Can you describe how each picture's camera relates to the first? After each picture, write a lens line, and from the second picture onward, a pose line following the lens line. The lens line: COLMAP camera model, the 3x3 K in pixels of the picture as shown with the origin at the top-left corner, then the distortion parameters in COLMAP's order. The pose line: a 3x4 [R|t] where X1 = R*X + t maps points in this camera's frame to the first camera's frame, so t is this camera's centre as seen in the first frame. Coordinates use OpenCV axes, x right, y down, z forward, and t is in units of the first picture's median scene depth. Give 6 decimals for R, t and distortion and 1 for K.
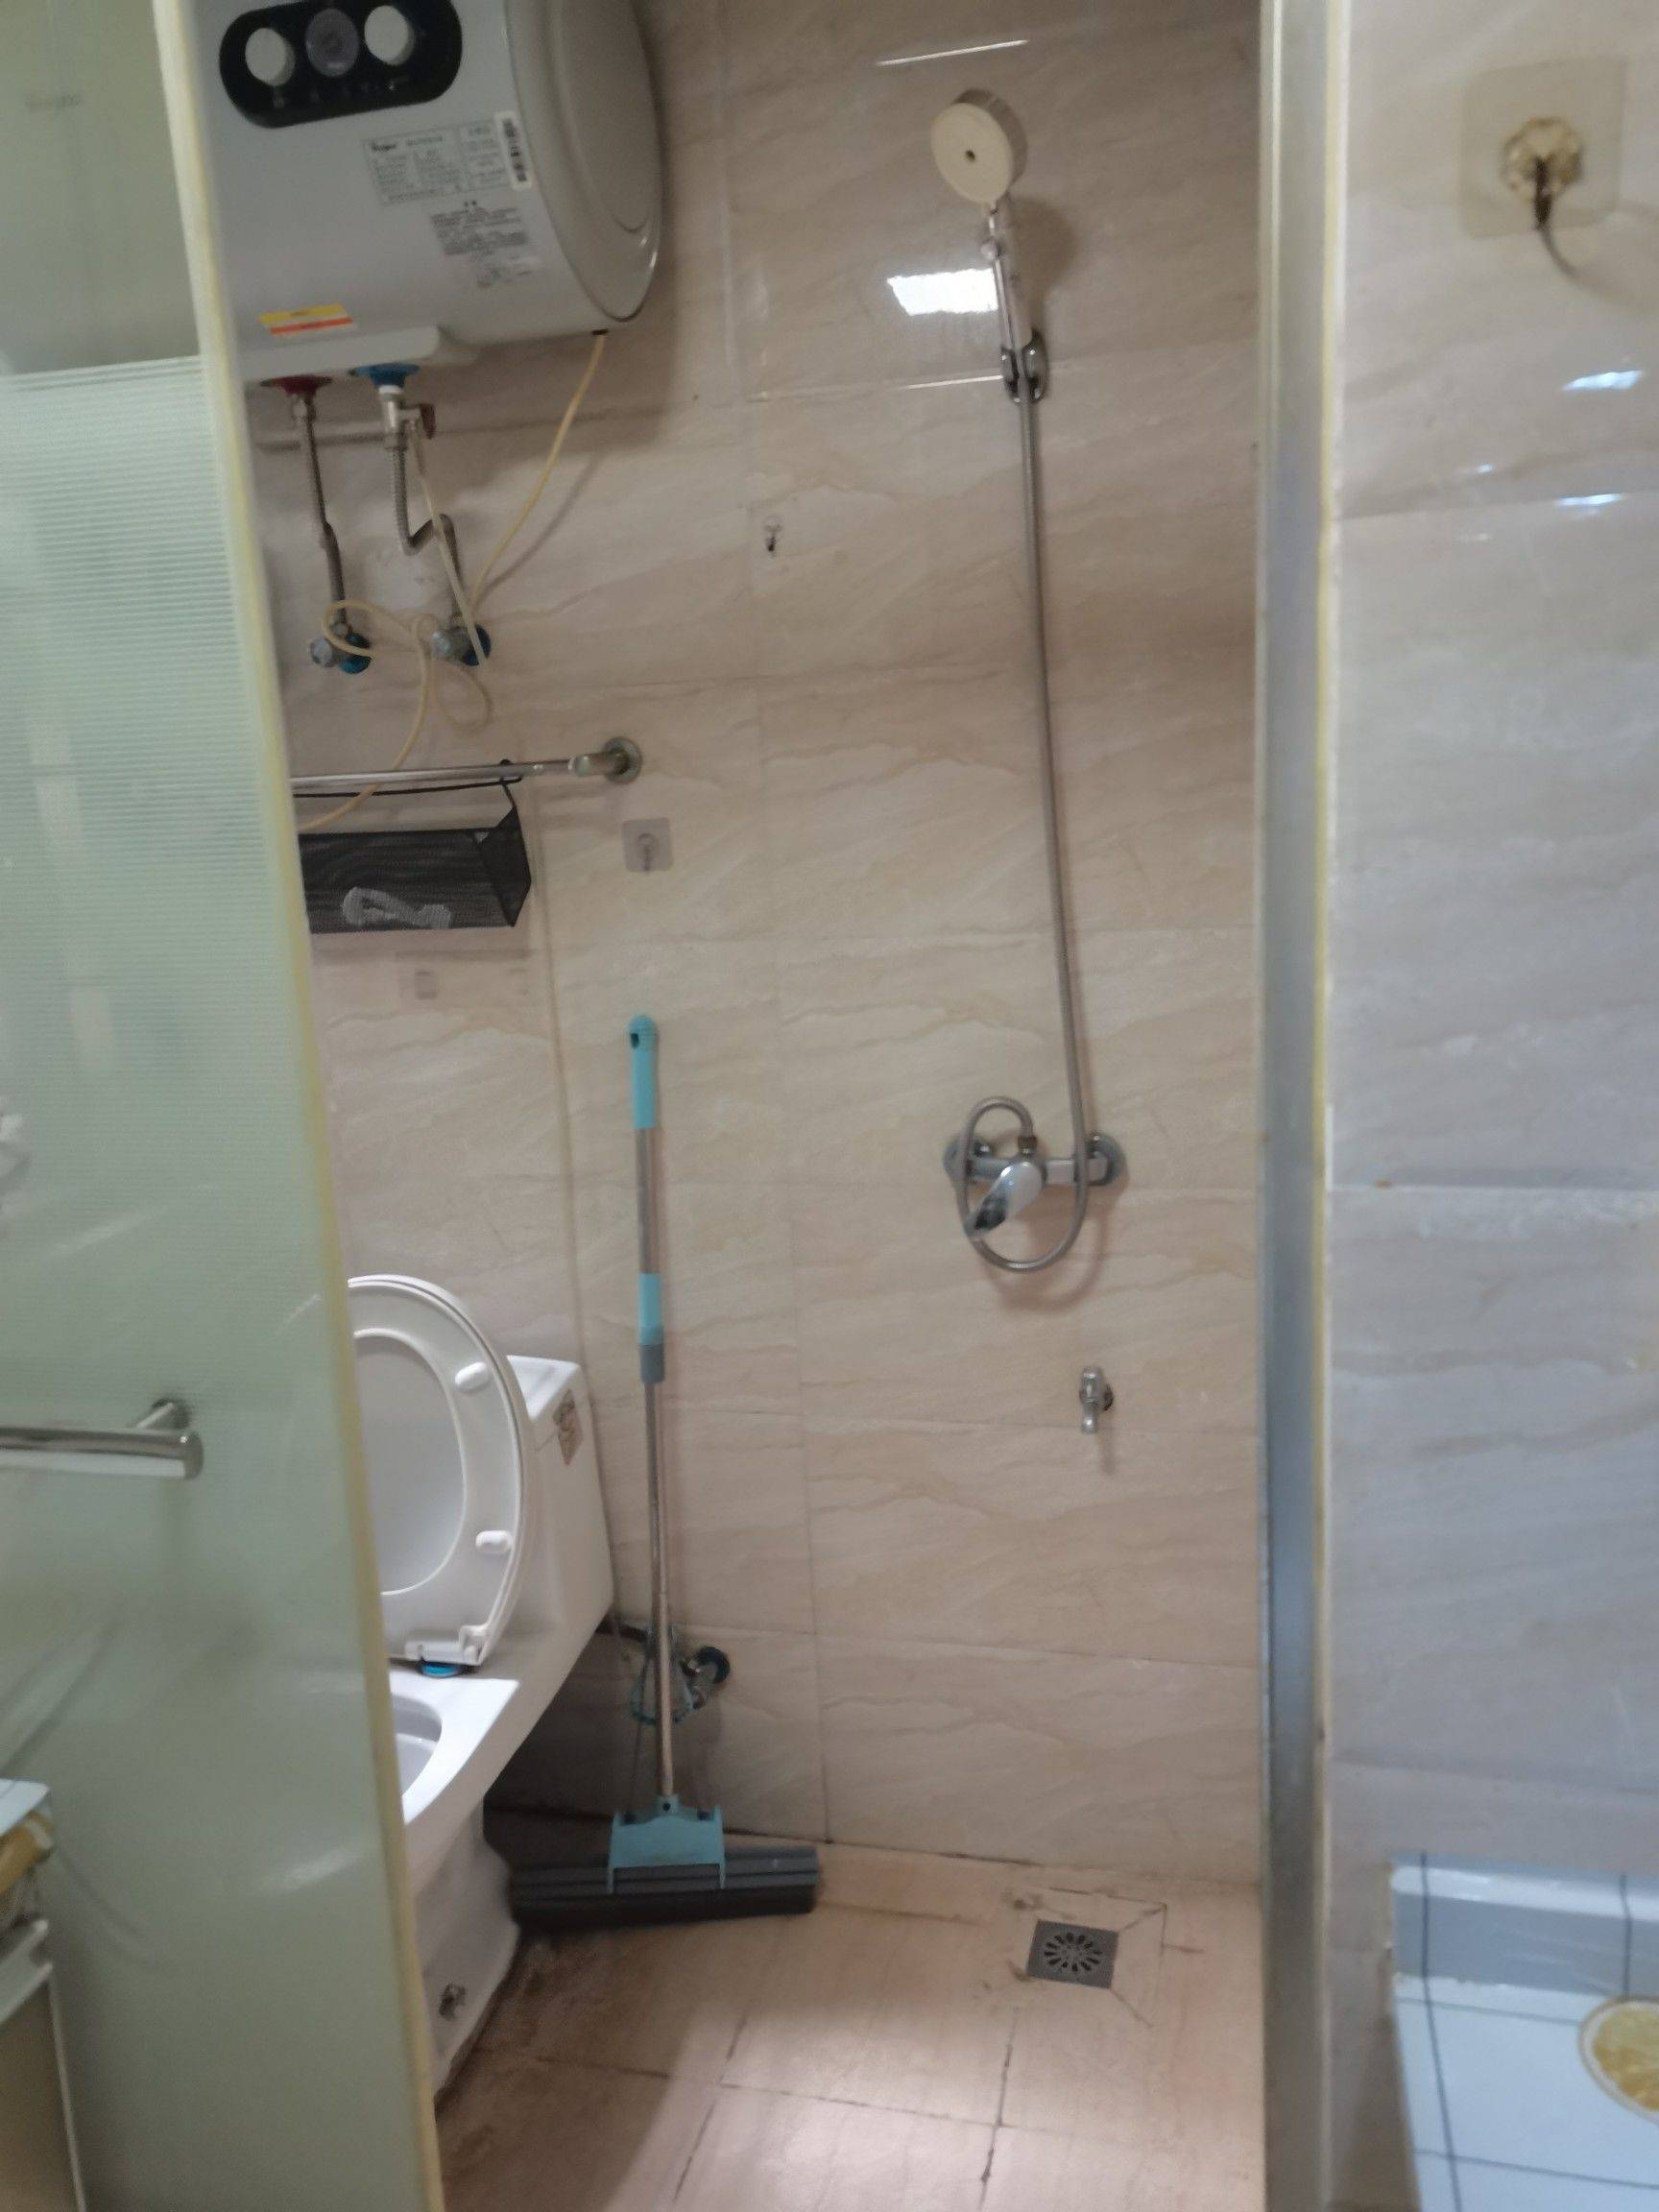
lens RADIAL K [[1681.8, 0, 830.1], [0, 1681.8, 1107.2], [0, 0, 1]] dist [0.053433, -0.020919]
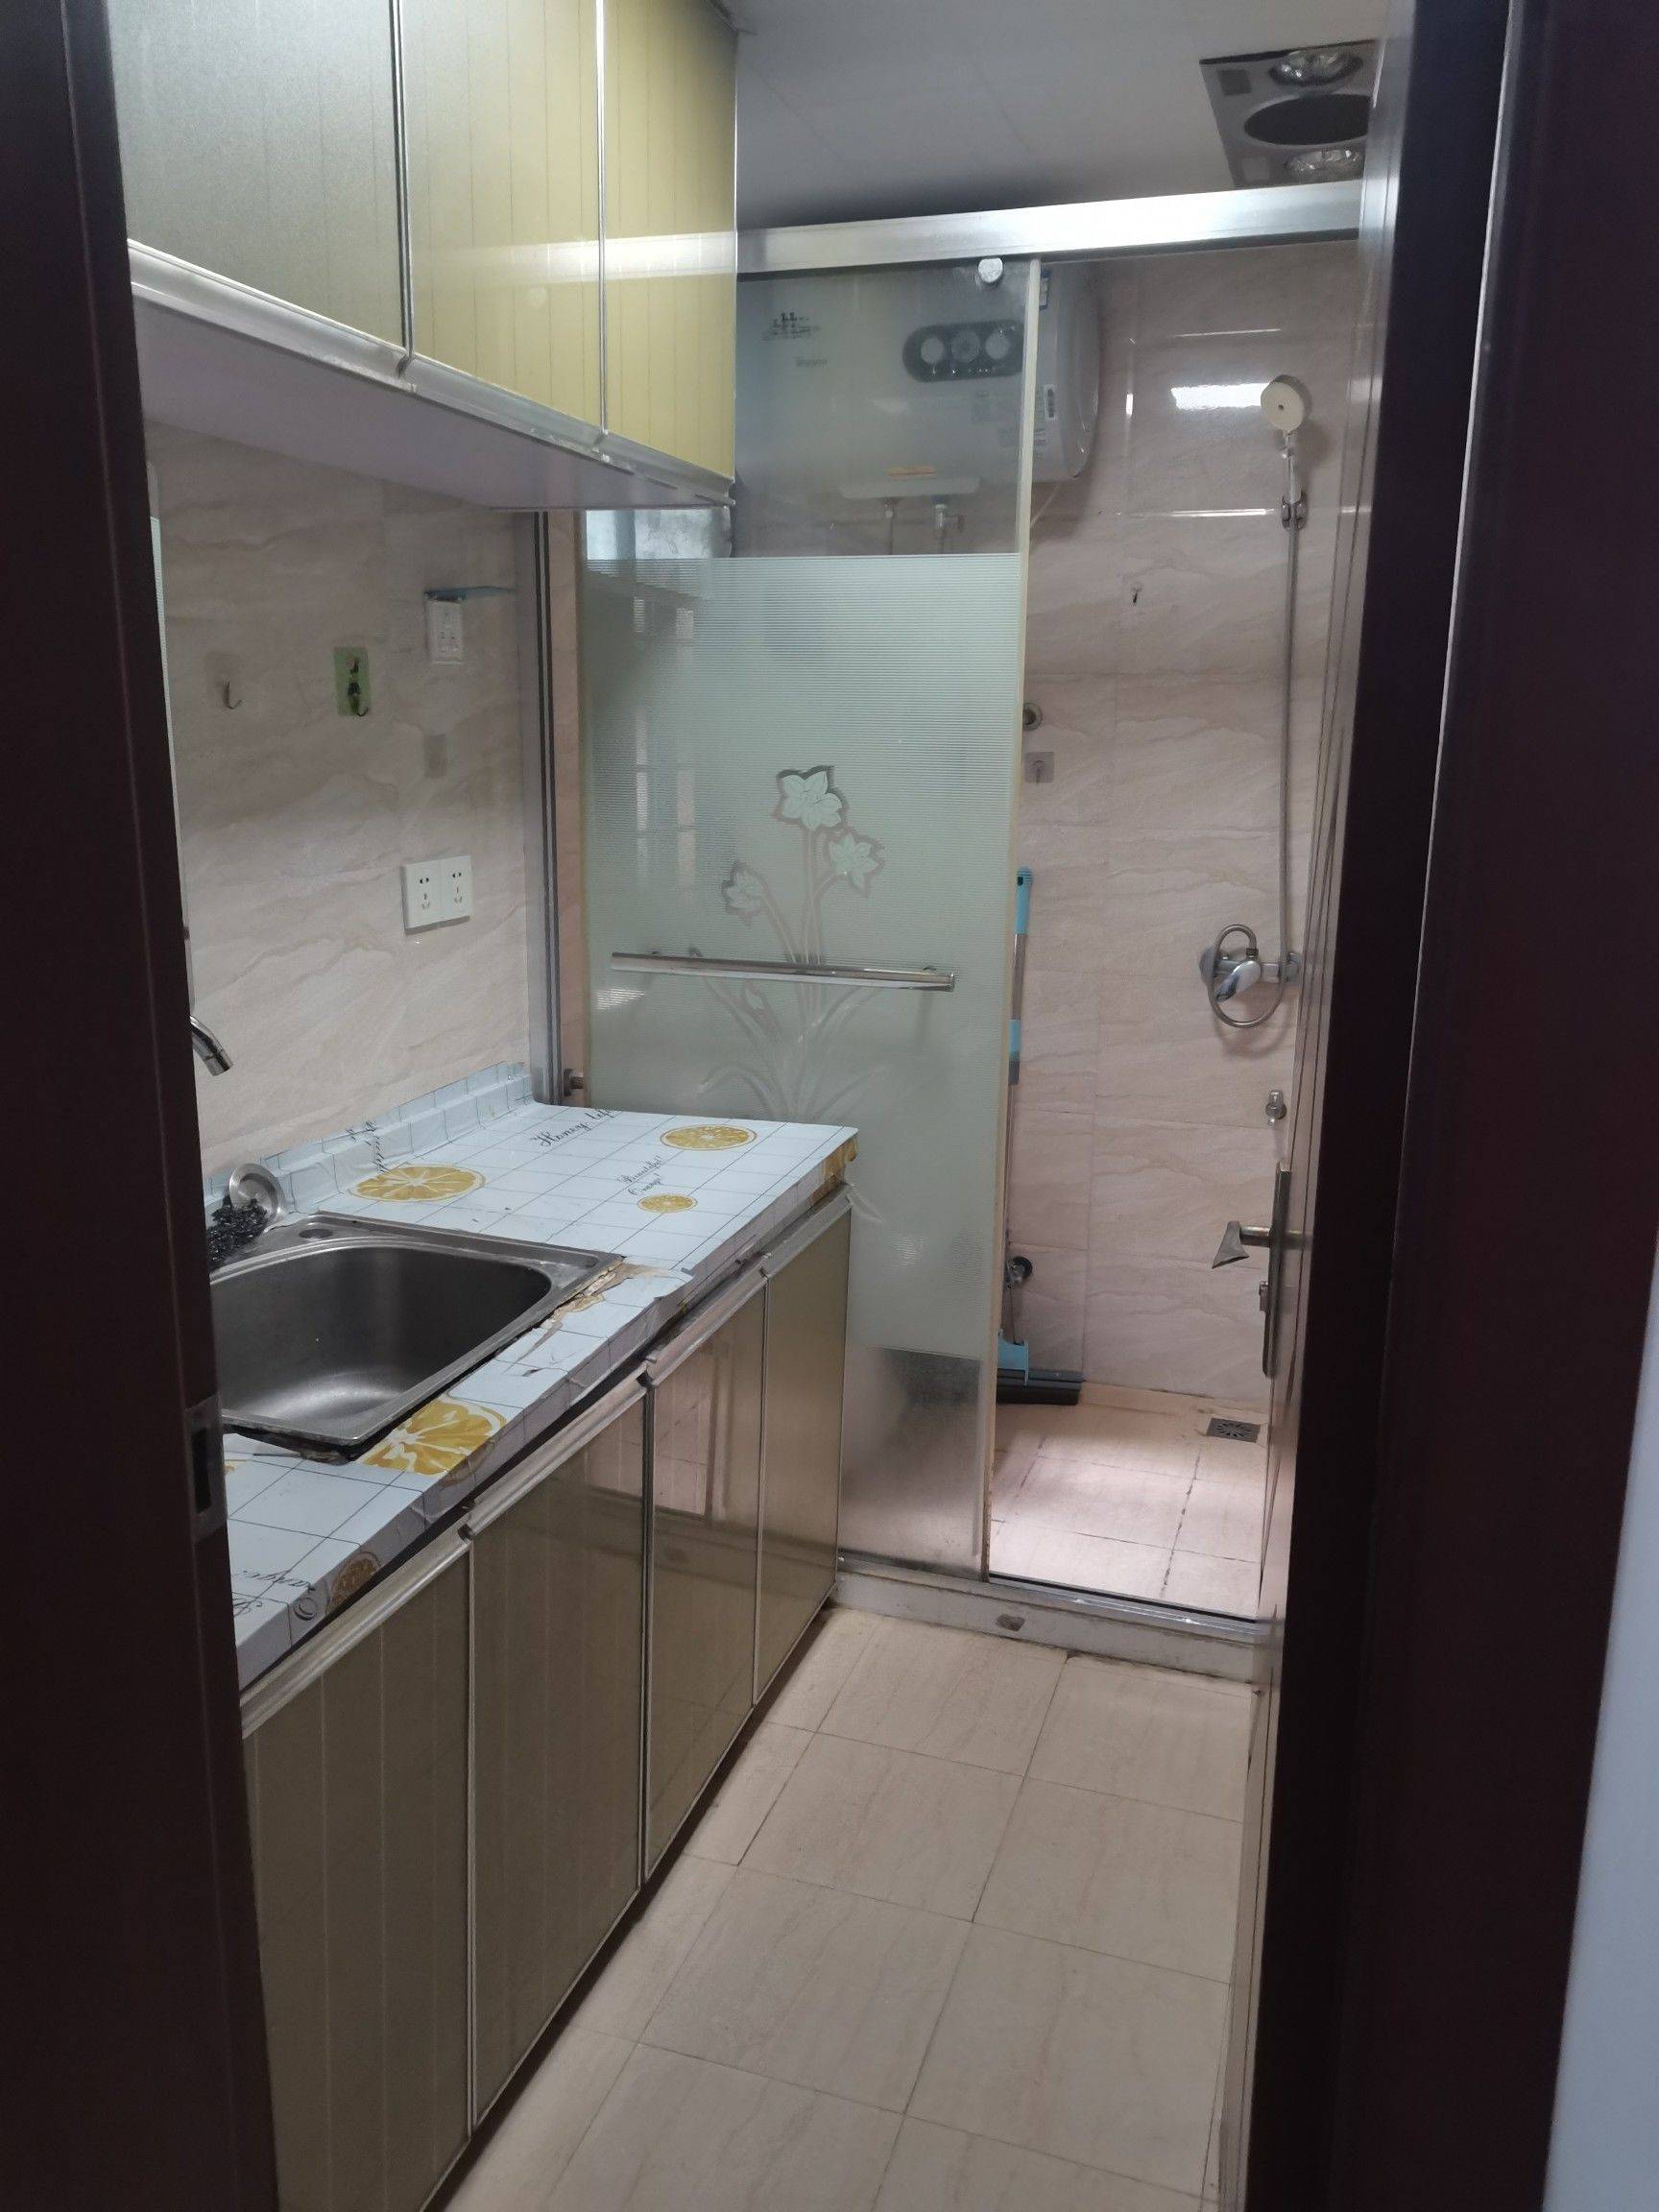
lens RADIAL K [[1681.8, 0, 824.5], [0, 1681.8, 1104.0], [0, 0, 1]] dist [0.053433, -0.020919]
pose [[0.994873, 0.081475, -0.059913, -0.199476], [-0.080536, 0.996591, 0.017921, 0.176793], [0.061169, -0.013004, 0.998043, -0.747948]]
